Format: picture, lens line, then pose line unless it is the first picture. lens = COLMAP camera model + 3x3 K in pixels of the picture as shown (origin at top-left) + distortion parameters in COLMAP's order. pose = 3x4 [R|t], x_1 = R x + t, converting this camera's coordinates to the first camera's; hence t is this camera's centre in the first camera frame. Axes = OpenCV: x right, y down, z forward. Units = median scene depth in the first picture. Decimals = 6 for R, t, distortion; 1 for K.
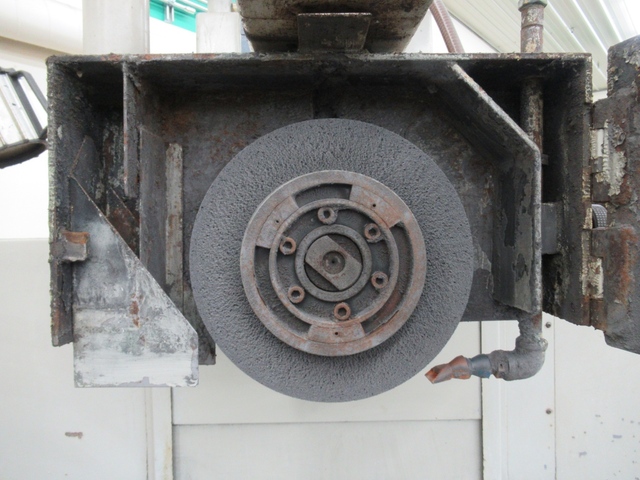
lens RADIAL K [[479.1, 0, 315.2], [0, 479.1, 239.2], [0, 0, 1]] dist [-0.007893, -0.003087]
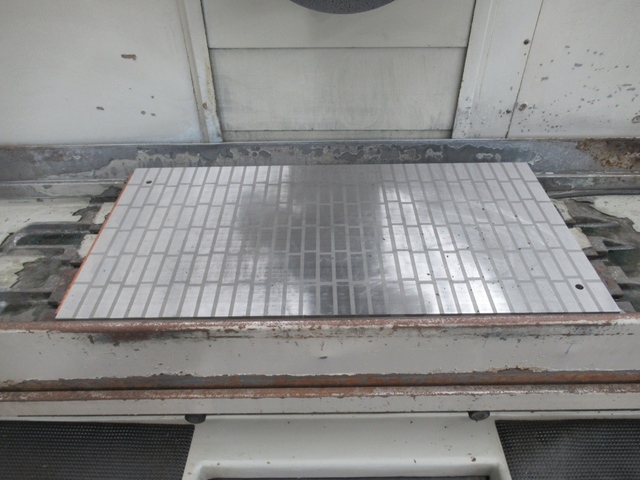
lens RADIAL K [[479.1, 0, 315.9], [0, 479.1, 241.3], [0, 0, 1]] dist [-0.007893, -0.003087]
pose [[0.999764, 0.016662, -0.013918, -0.002833], [-0.004165, 0.776387, 0.630243, 0.004218], [0.021306, -0.630037, 0.776273, -0.236054]]
